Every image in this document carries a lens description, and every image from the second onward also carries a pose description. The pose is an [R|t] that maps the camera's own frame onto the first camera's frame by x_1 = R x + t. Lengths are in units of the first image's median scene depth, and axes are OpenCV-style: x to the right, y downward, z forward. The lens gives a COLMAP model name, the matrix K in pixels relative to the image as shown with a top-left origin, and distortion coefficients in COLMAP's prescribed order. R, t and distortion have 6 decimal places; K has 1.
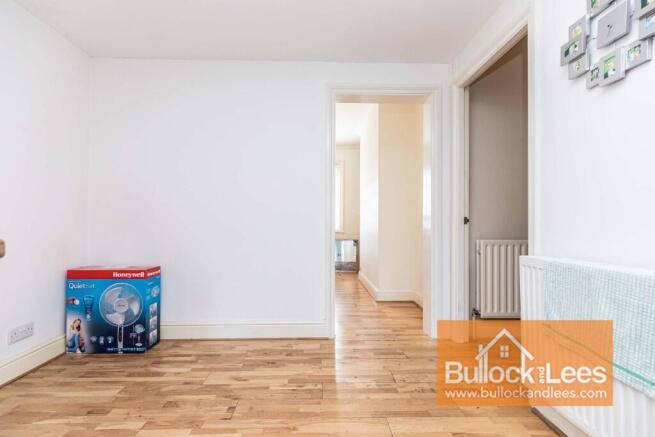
lens RADIAL K [[298.2, 0, 324.9], [0, 298.2, 218.9], [0, 0, 1]] dist [0.013947, -0.002339]
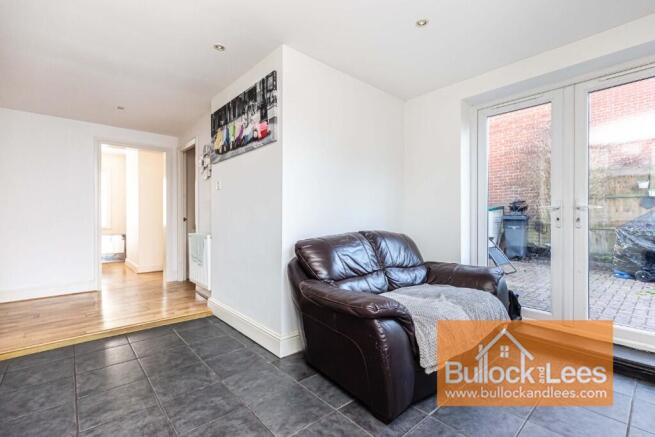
lens RADIAL K [[298.2, 0, 327.1], [0, 298.2, 217.4], [0, 0, 1]] dist [0.013947, -0.002339]
pose [[0.778870, -0.008552, 0.627127, -0.017688], [-0.000256, 0.999903, 0.013953, -0.017393], [-0.627186, -0.011028, 0.778792, -0.538299]]
